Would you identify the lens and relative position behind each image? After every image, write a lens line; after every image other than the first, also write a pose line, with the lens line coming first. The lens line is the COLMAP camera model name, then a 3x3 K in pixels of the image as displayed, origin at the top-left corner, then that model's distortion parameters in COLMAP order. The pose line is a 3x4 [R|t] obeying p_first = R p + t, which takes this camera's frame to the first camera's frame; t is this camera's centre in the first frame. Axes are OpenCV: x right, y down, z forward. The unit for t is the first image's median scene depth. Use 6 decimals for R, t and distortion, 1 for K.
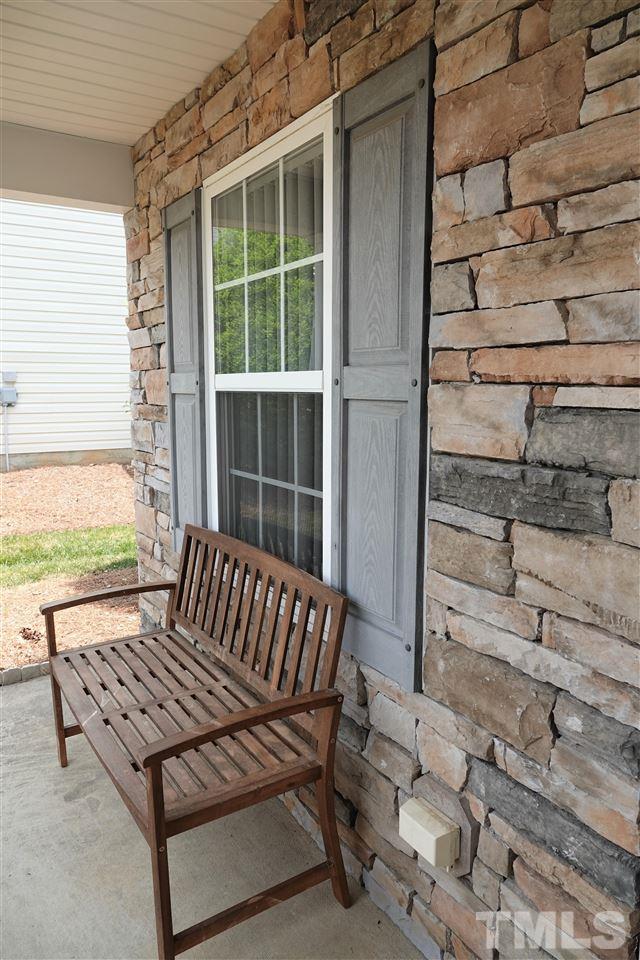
lens RADIAL K [[667.9, 0, 320.0], [0, 667.9, 480.0], [0, 0, 1]] dist [0.000842, 0.000189]
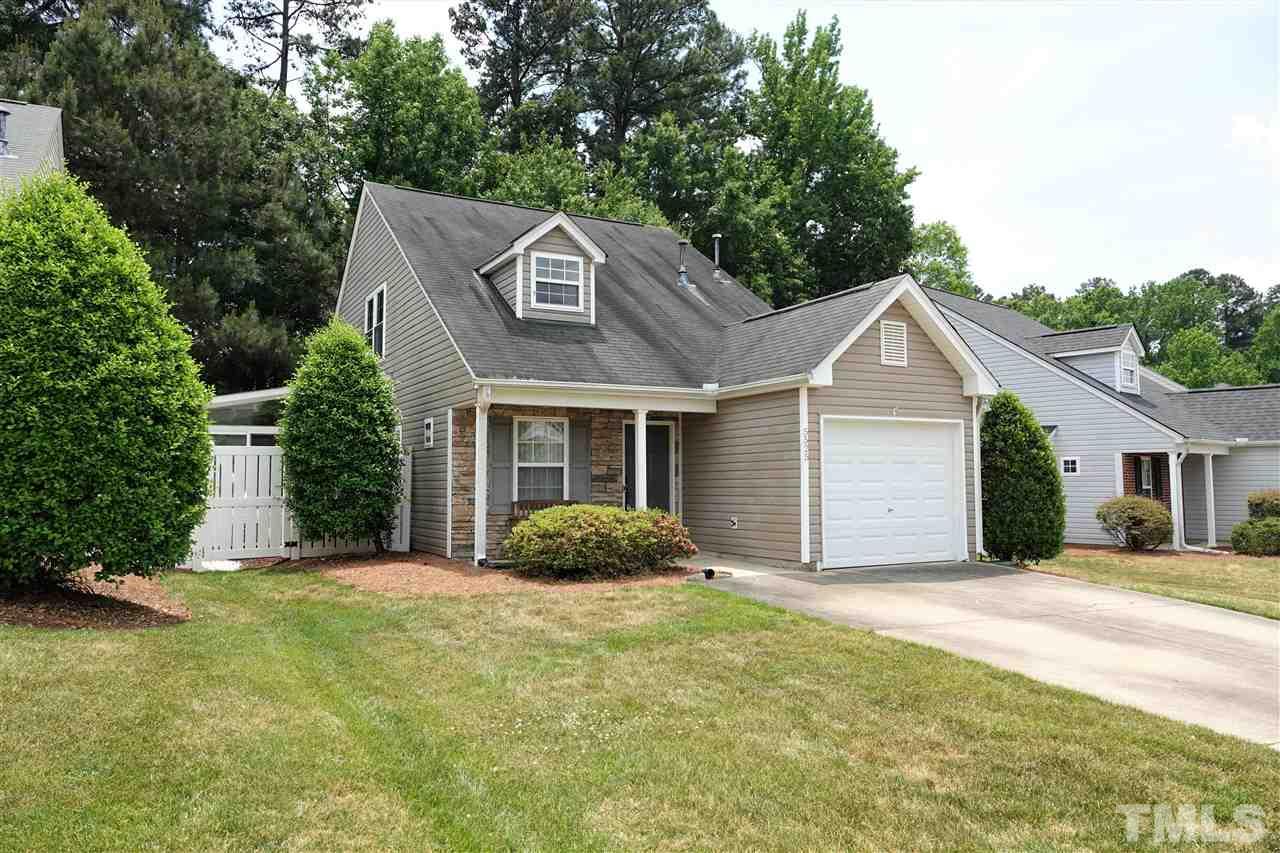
lens RADIAL K [[882.8, 0, 640.0], [0, 882.8, 426.5], [0, 0, 1]] dist [-0.000371, 0.002050]
pose [[0.067482, 0.063905, 0.995672, -7.300987], [0.142284, 0.987130, -0.073001, 0.165072], [-0.987523, 0.146594, 0.057521, -0.088443]]
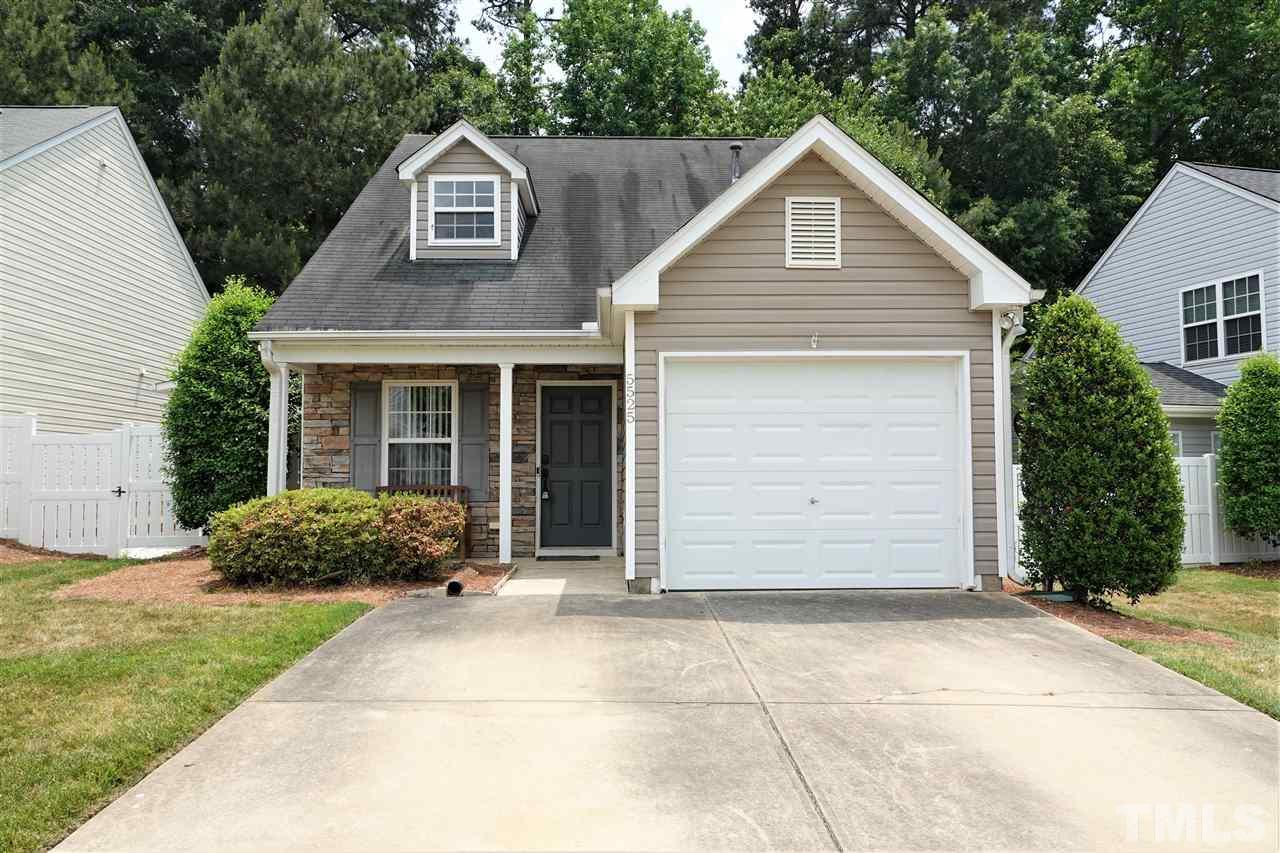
lens RADIAL K [[940.4, 0, 640.0], [0, 940.4, 426.5], [0, 0, 1]] dist [0.006484, 0.002853]
pose [[0.508021, 0.048726, 0.859965, -4.657845], [0.123234, 0.984016, -0.128555, 0.704462], [-0.852484, 0.171286, 0.493896, -3.089505]]
